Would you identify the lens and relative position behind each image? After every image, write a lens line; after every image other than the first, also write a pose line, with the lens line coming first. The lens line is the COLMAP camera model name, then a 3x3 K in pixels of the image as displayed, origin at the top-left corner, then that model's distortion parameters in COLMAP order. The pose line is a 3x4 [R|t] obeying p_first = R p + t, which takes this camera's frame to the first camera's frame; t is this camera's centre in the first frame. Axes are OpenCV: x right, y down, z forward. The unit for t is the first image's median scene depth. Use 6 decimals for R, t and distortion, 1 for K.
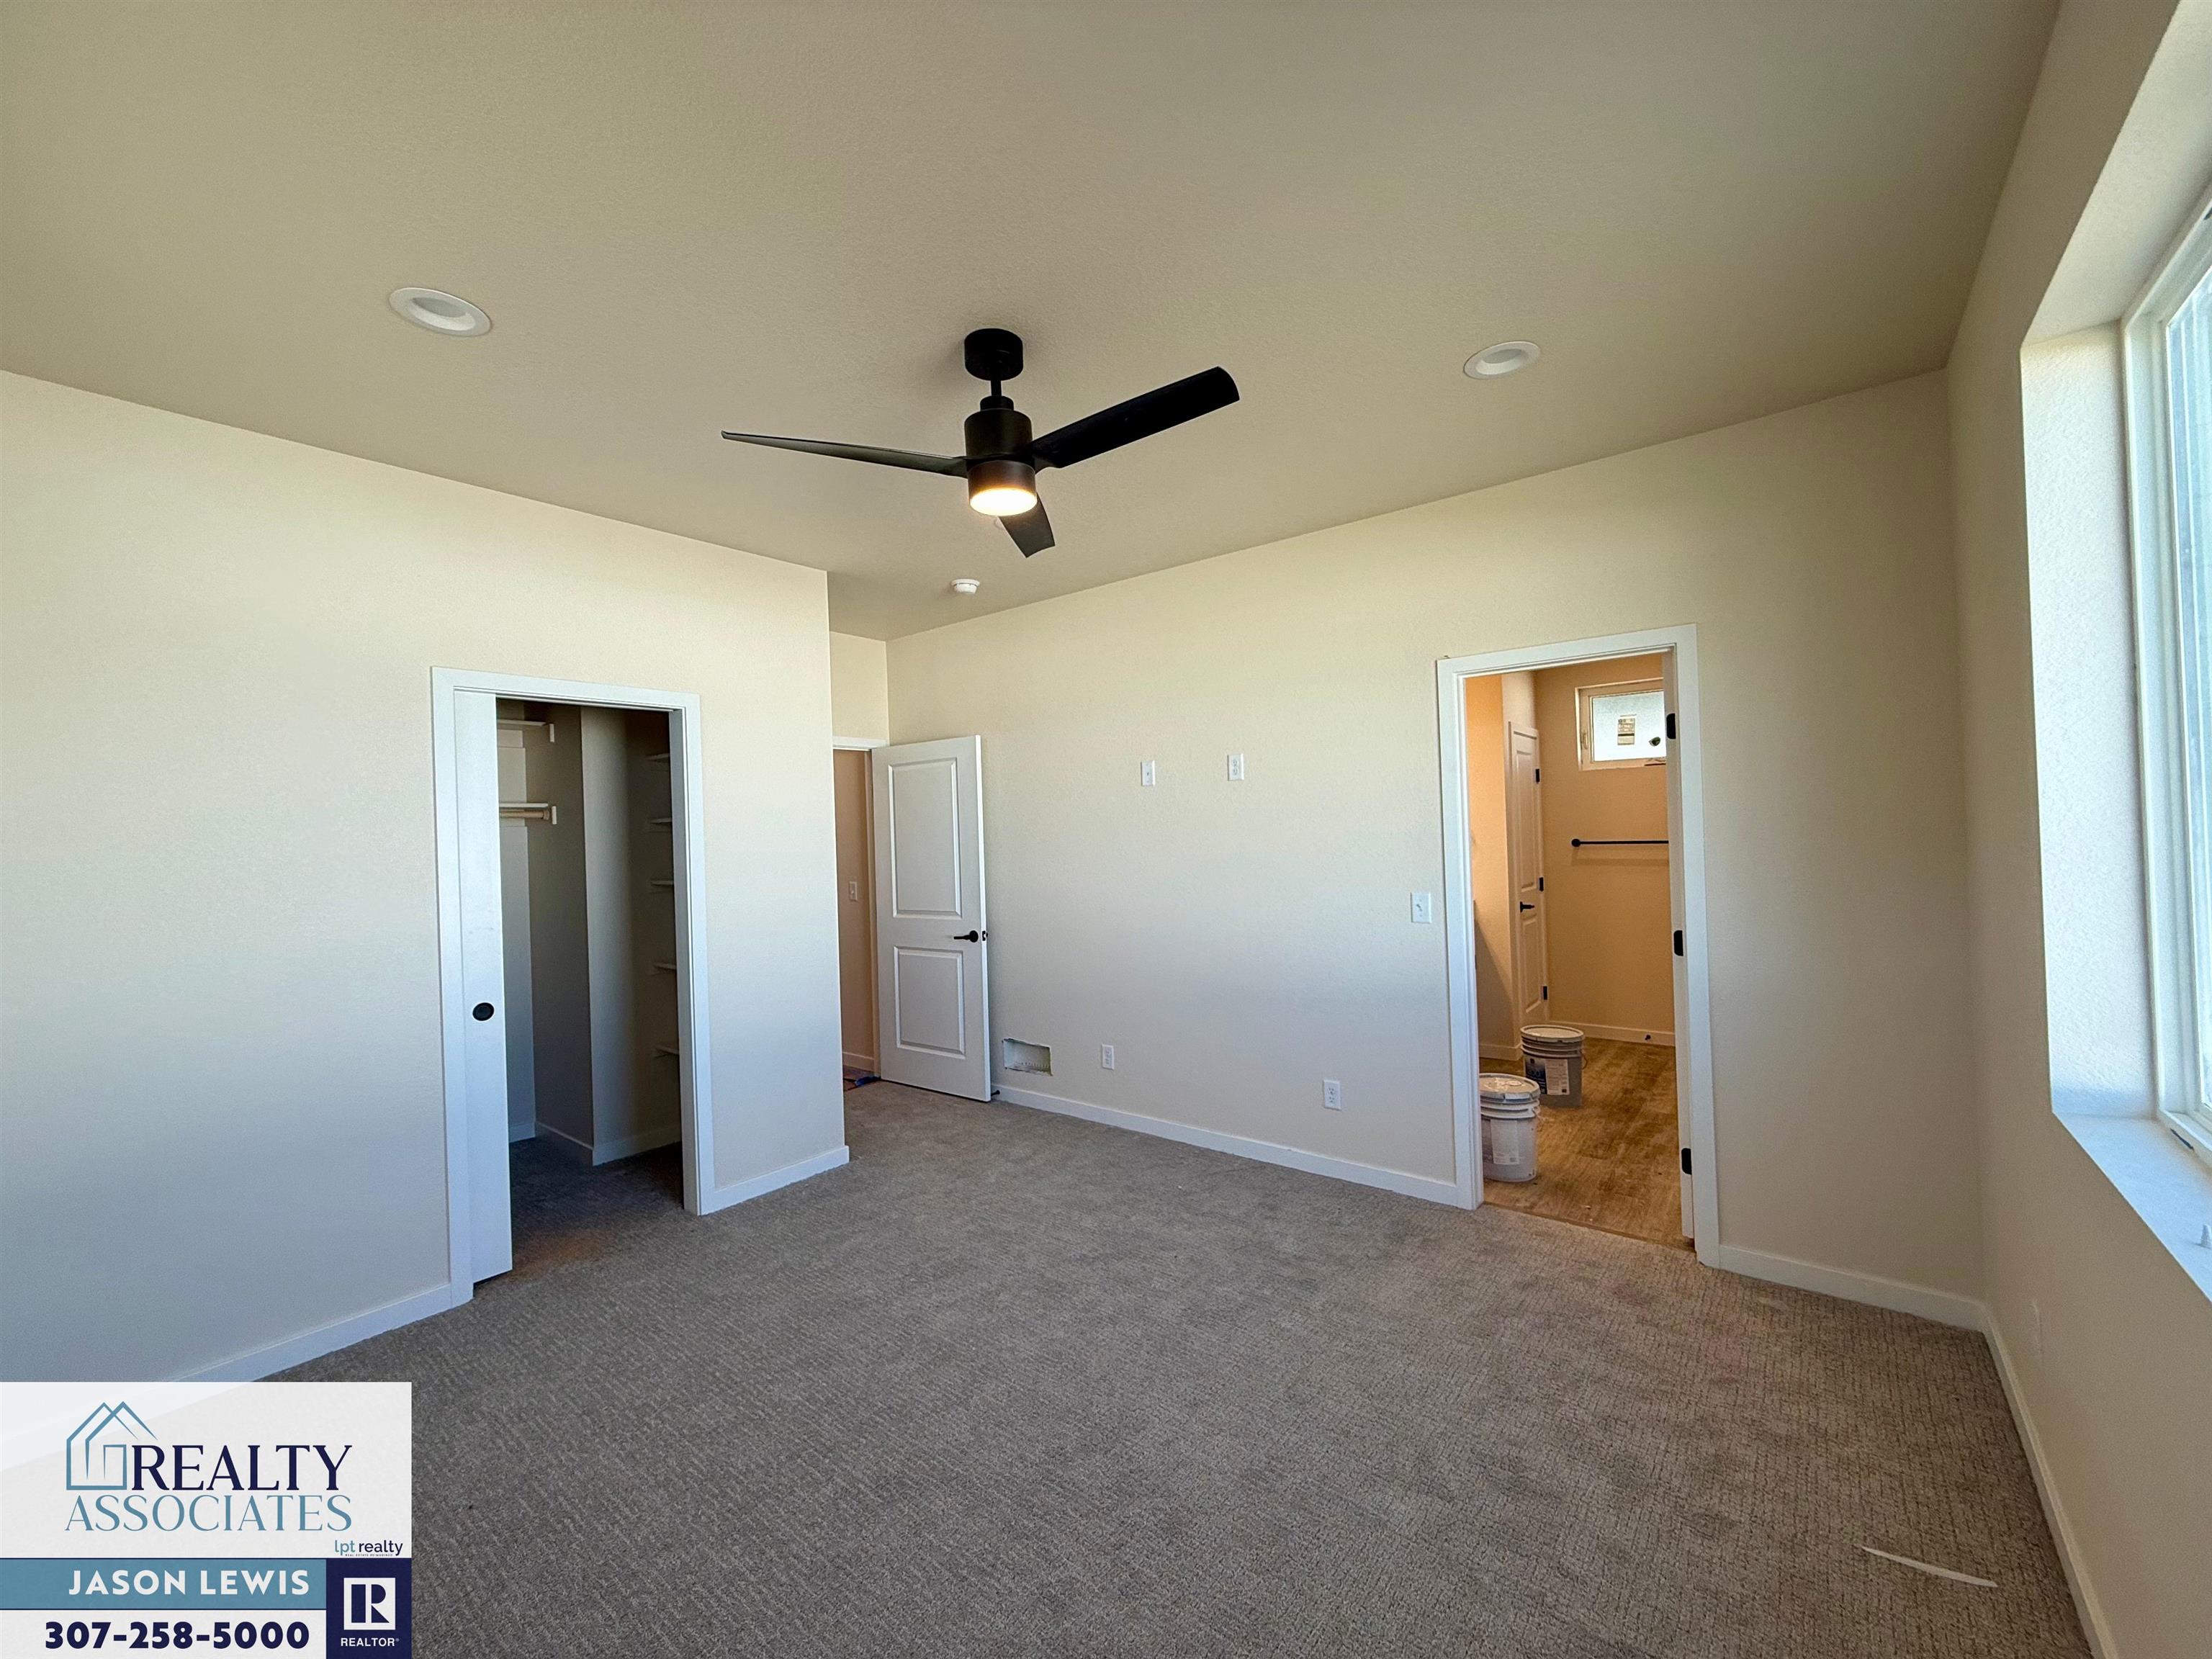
lens RADIAL K [[872.1, 0, 1106.0], [0, 872.1, 829.5], [0, 0, 1]] dist [-0.000242, -0.000091]
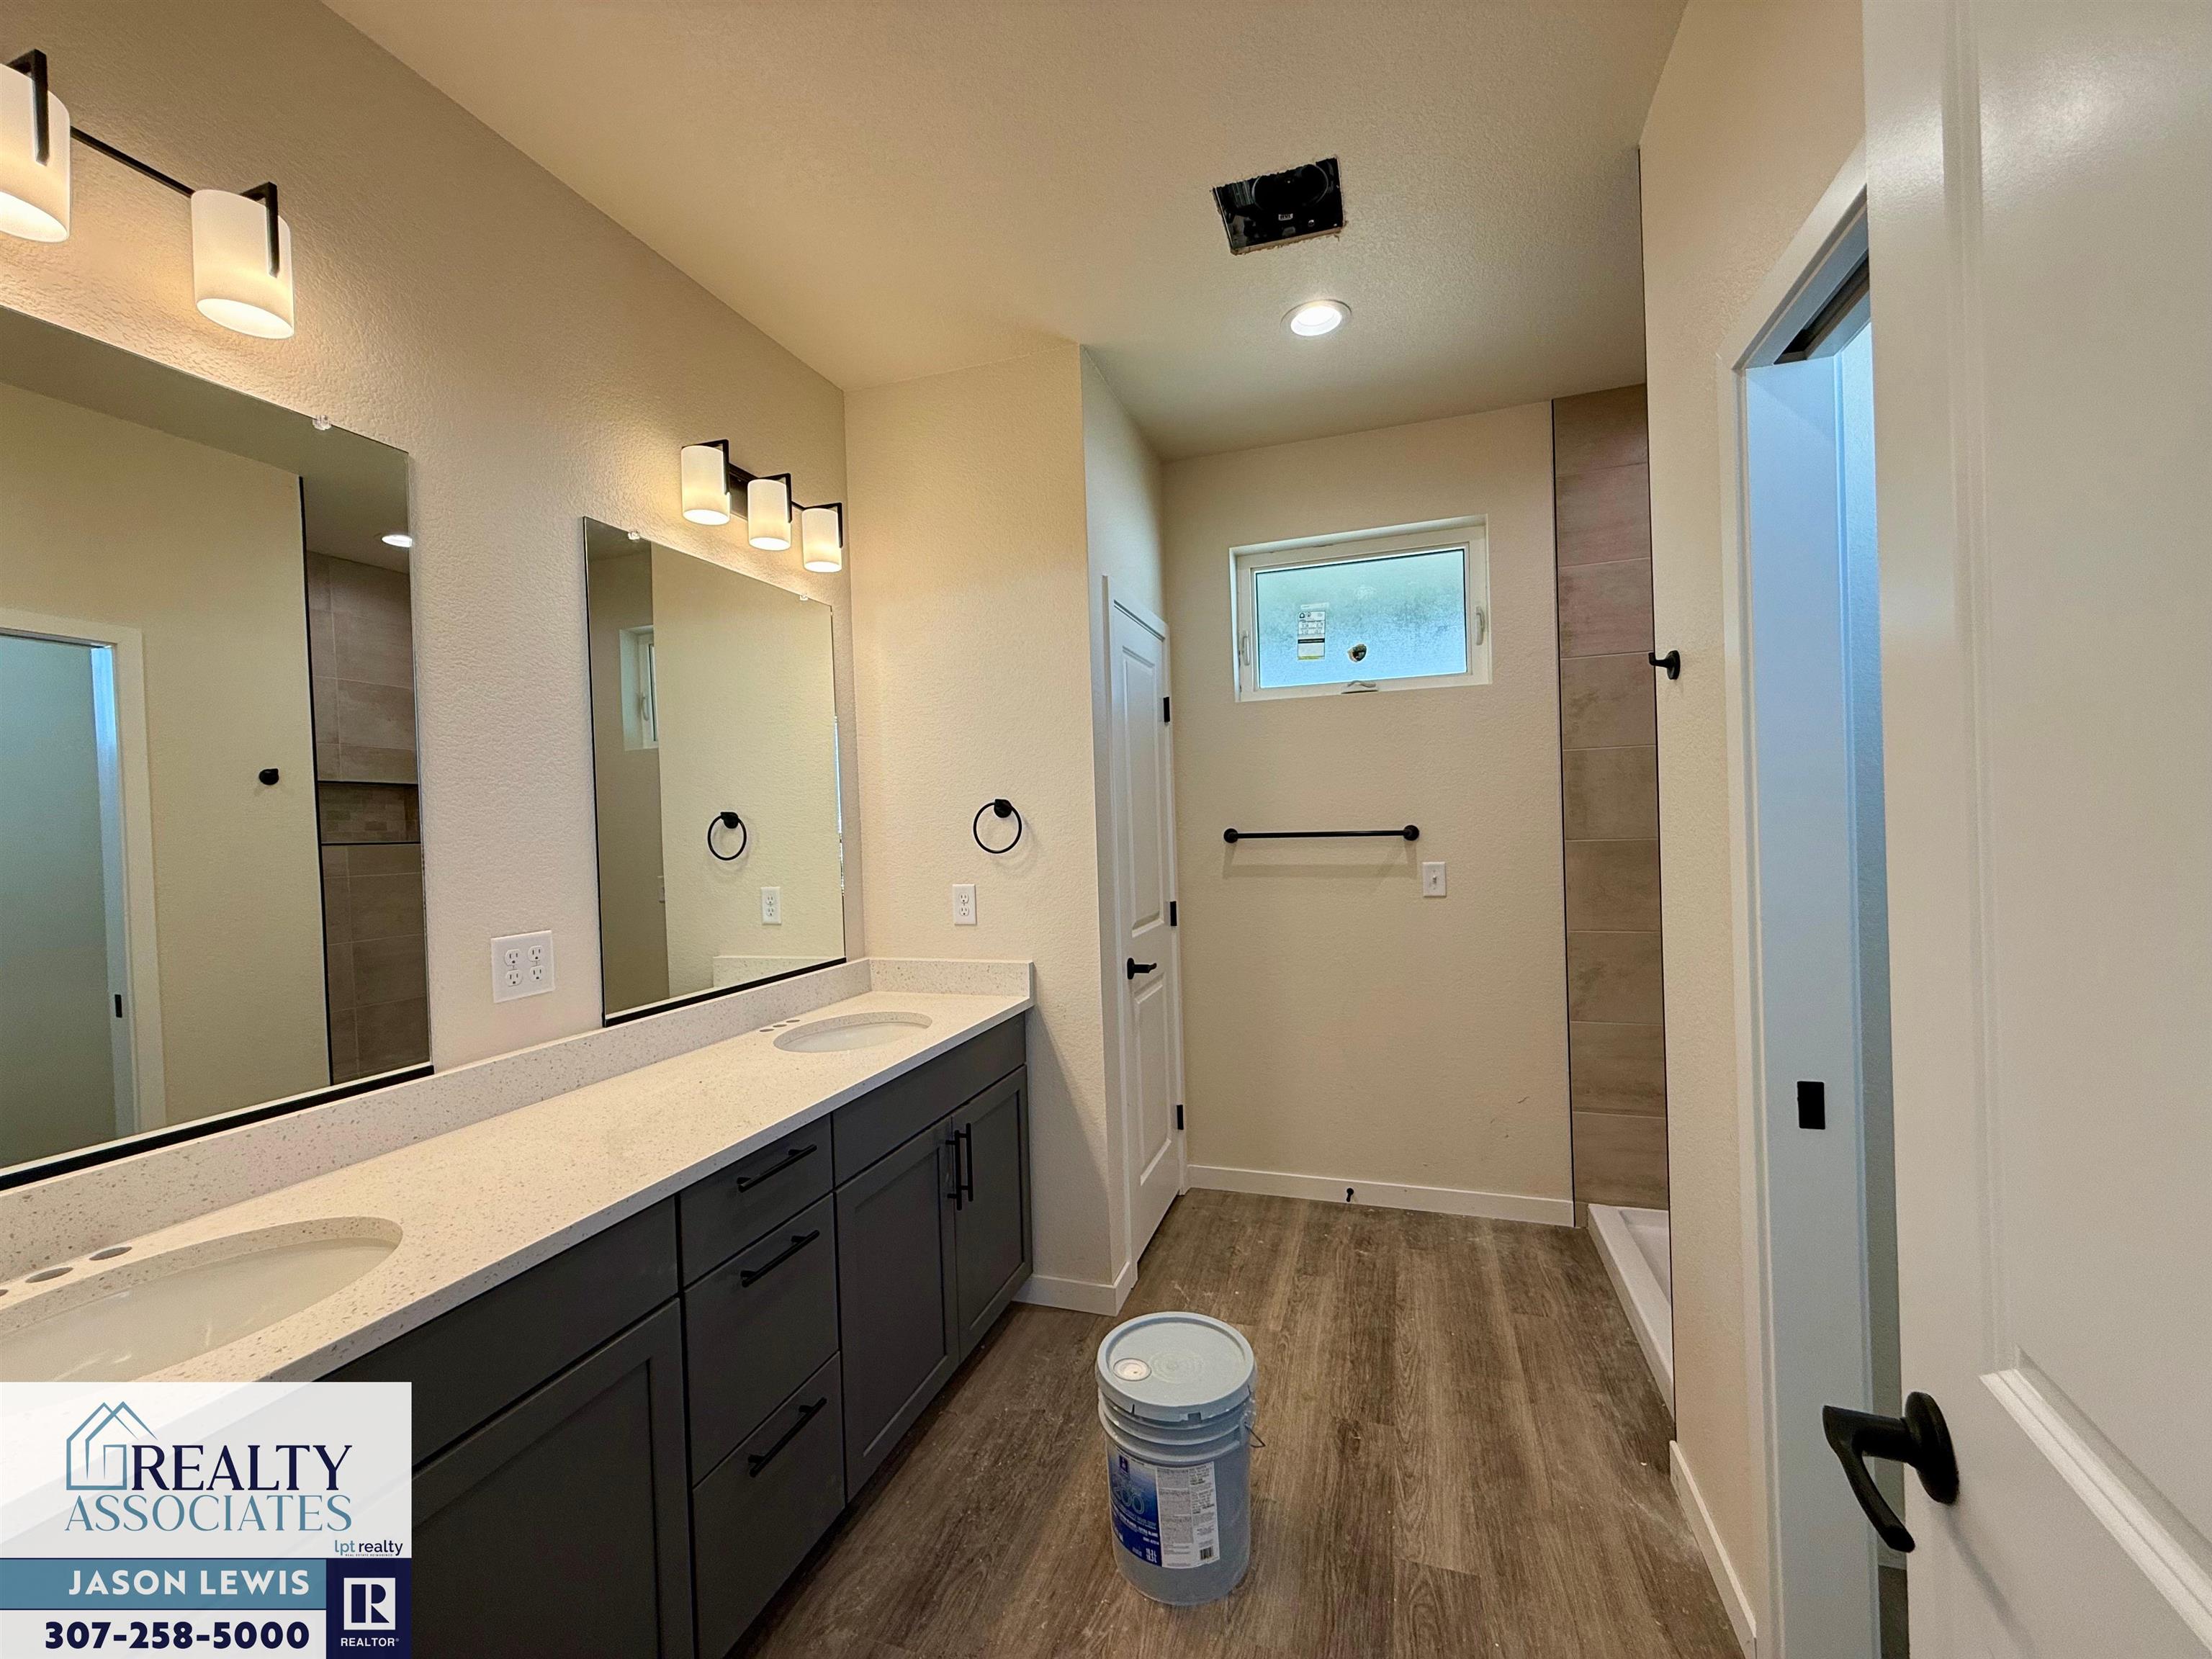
lens RADIAL K [[872.1, 0, 1106.0], [0, 872.1, 829.5], [0, 0, 1]] dist [-0.000242, -0.000091]
pose [[0.936894, -0.000883, 0.349612, 0.283979], [0.000934, 1.000000, 0.000023, 0.011735], [-0.349612, 0.000305, 0.936895, 0.533003]]
